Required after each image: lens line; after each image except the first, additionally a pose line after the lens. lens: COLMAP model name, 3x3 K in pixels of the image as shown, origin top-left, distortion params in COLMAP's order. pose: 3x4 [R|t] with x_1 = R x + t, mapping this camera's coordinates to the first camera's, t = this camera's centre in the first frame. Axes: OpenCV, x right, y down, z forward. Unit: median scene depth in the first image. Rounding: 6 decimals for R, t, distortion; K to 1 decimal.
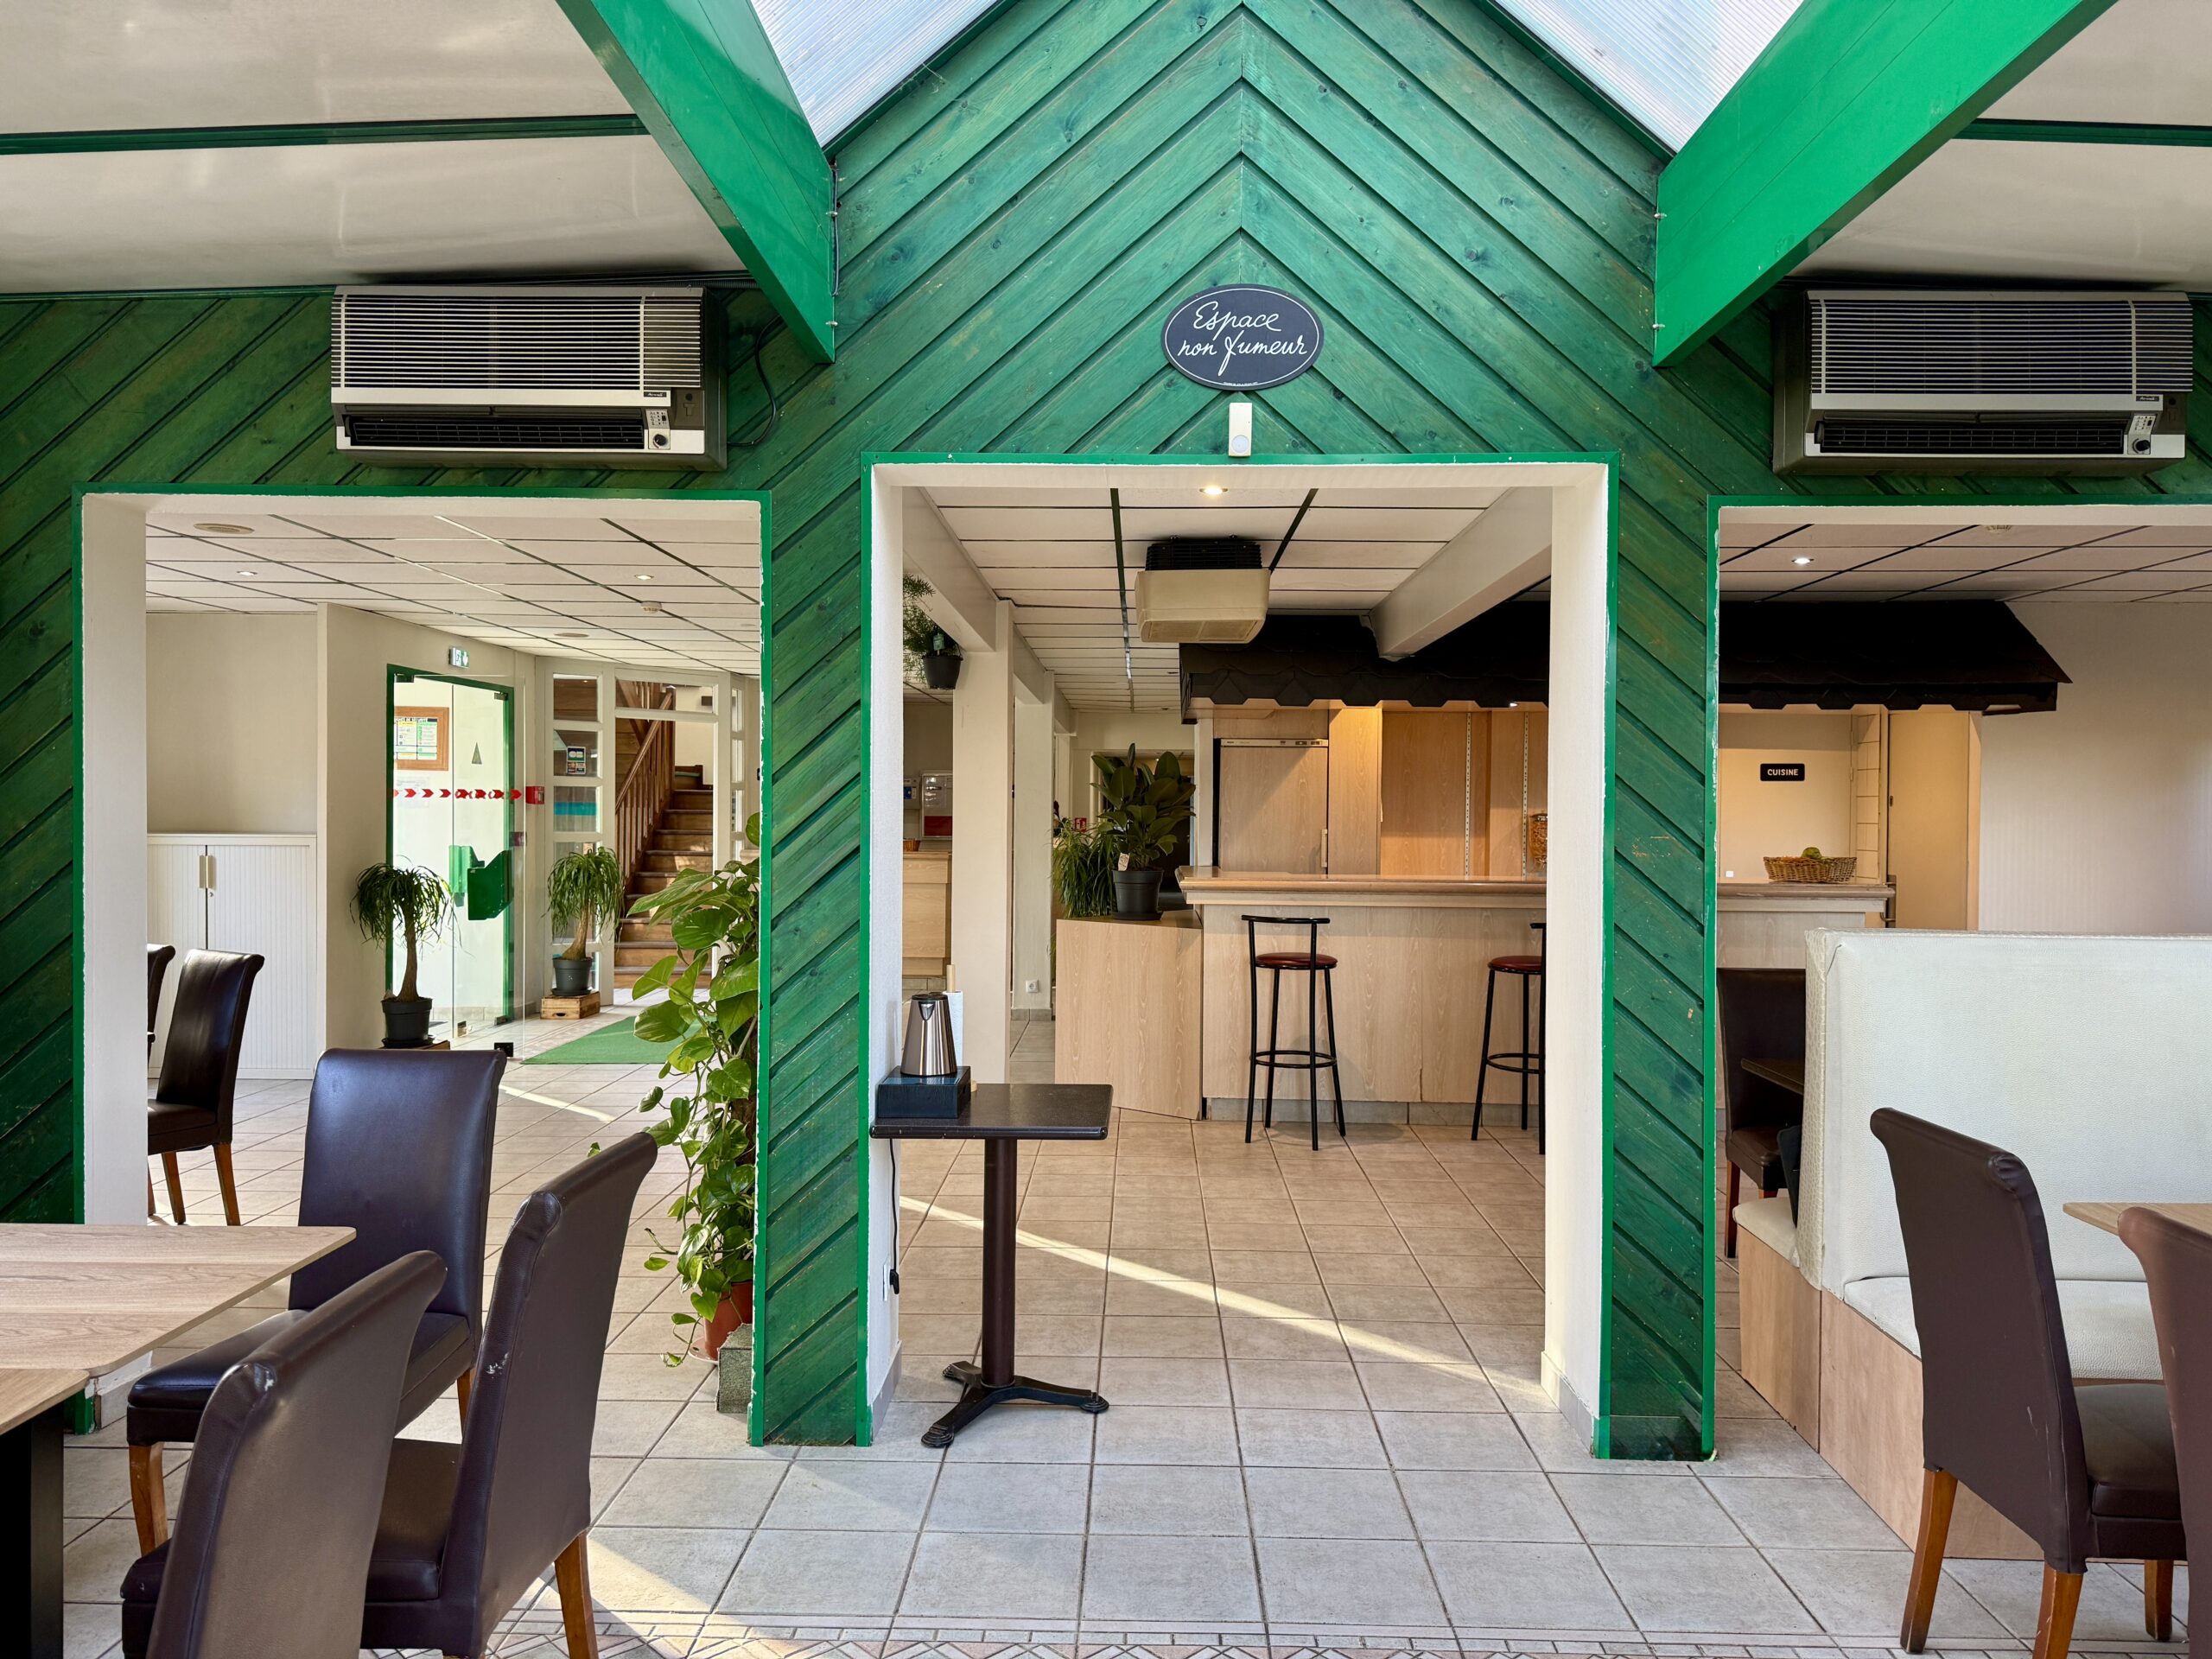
lens RADIAL K [[1554.0, 0, 1106.0], [0, 1554.0, 829.5], [0, 0, 1]] dist [0.169565, -0.226753]
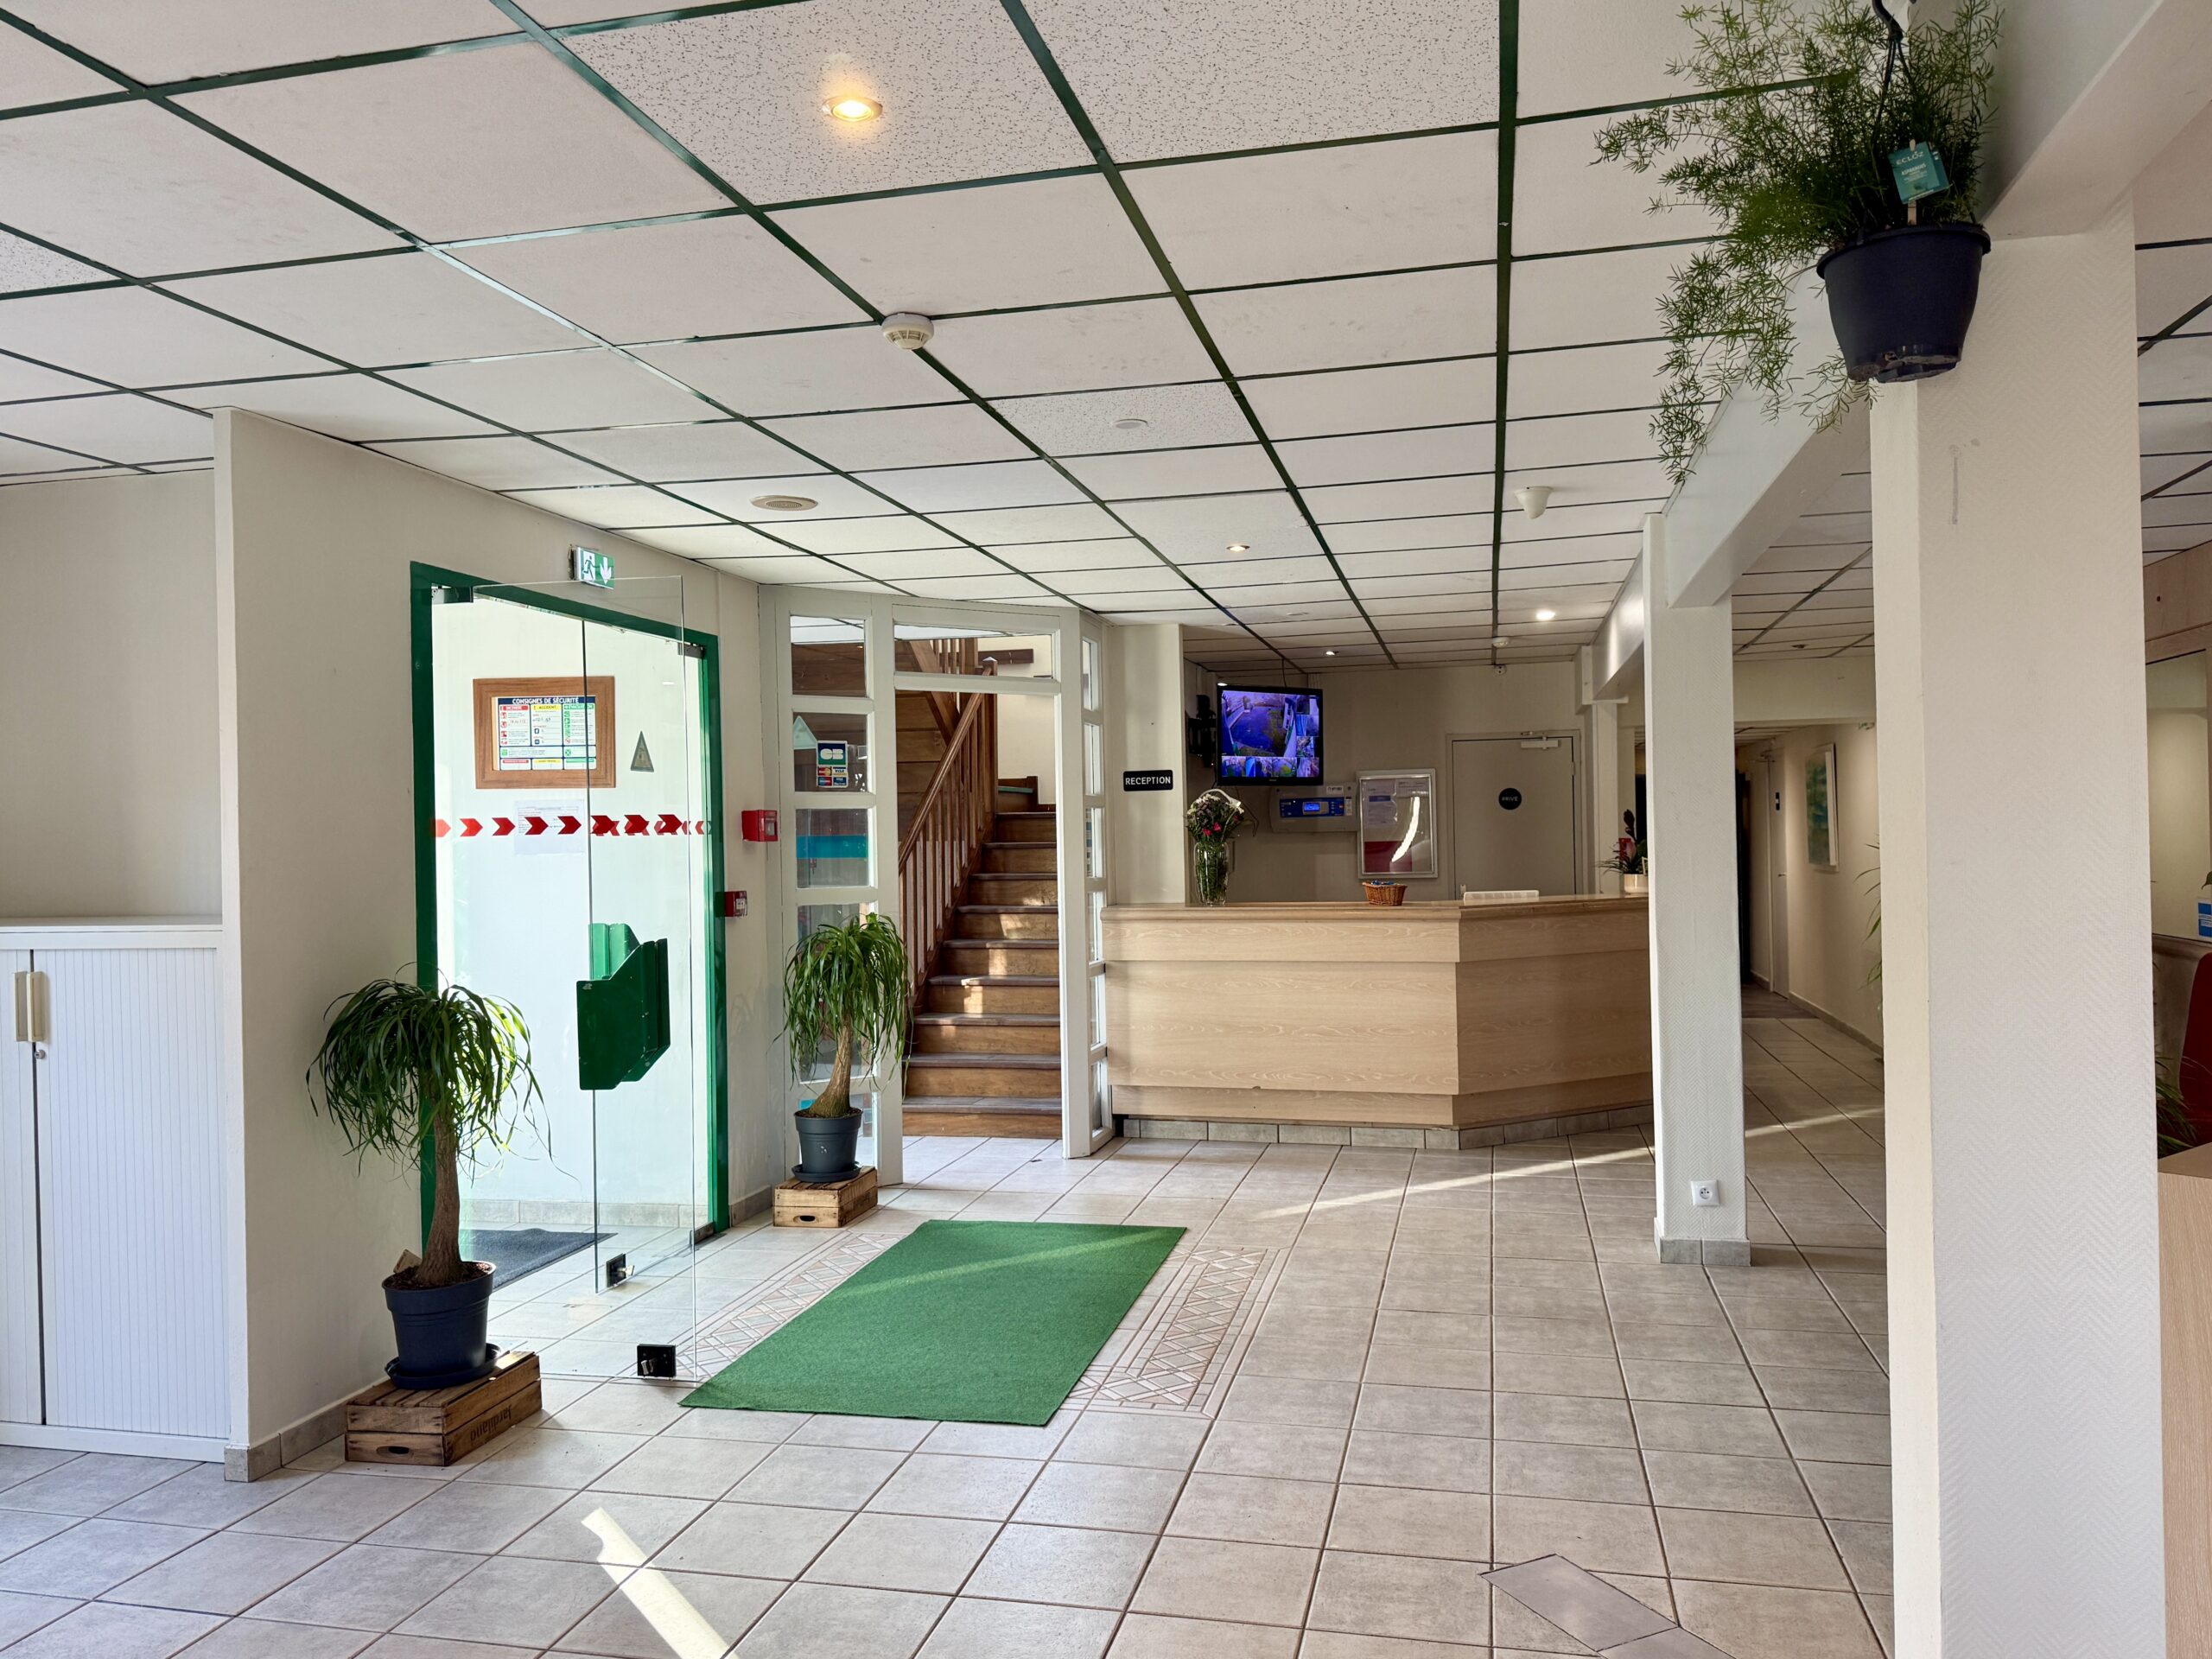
lens RADIAL K [[1554.0, 0, 1106.0], [0, 1554.0, 829.5], [0, 0, 1]] dist [0.169565, -0.226753]
pose [[0.978024, -0.029003, -0.206466, -0.120921], [0.025889, 0.999507, -0.017771, -0.007023], [0.206880, 0.012035, 0.978292, 0.468853]]
